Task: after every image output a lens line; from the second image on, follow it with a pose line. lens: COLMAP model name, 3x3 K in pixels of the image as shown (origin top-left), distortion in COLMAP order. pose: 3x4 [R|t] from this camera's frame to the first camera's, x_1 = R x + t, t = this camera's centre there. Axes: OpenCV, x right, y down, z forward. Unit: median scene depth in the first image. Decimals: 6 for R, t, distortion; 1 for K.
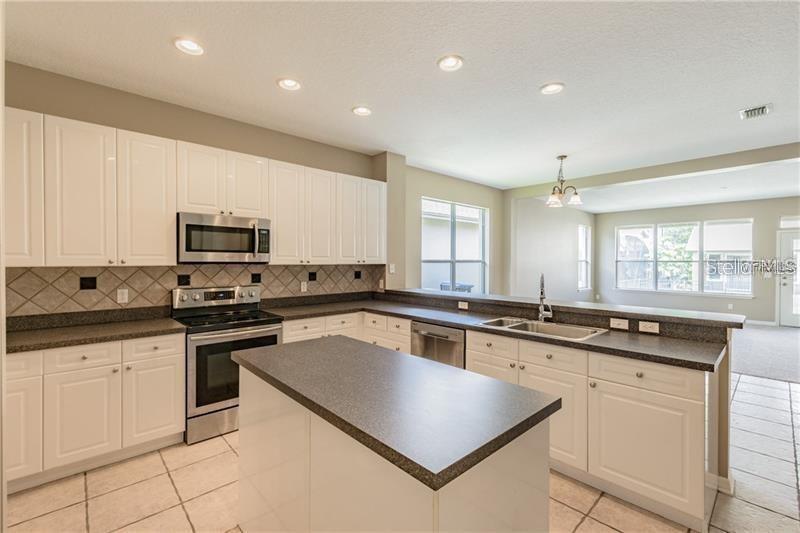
lens RADIAL K [[353.8, 0, 401.1], [0, 353.8, 263.0], [0, 0, 1]] dist [0.000688, 0.000631]
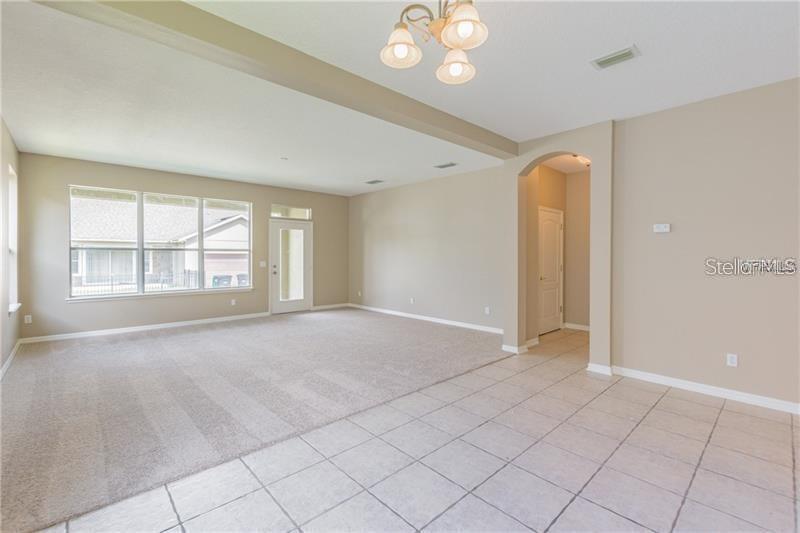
lens RADIAL K [[353.8, 0, 401.1], [0, 353.8, 263.0], [0, 0, 1]] dist [0.000688, 0.000631]
pose [[-0.004640, -0.023110, 0.999722, 0.127596], [0.004811, 0.999721, 0.023132, 0.017214], [-0.999978, 0.004917, -0.004528, 1.112433]]
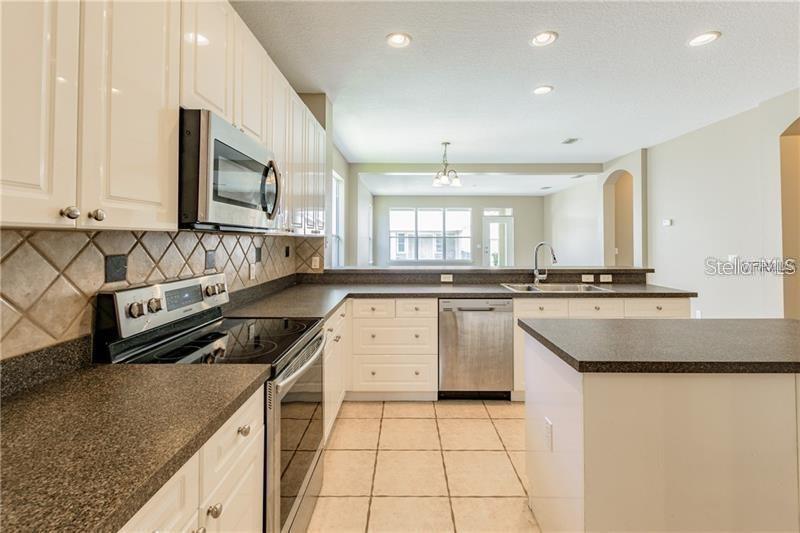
lens RADIAL K [[359.4, 0, 413.1], [0, 359.4, 232.2], [0, 0, 1]] dist [-0.000392, 0.000129]
pose [[0.668103, 0.013860, 0.743940, -0.505389], [0.004474, 0.999734, -0.022643, 0.012790], [-0.744055, 0.018457, 0.667863, 0.332710]]
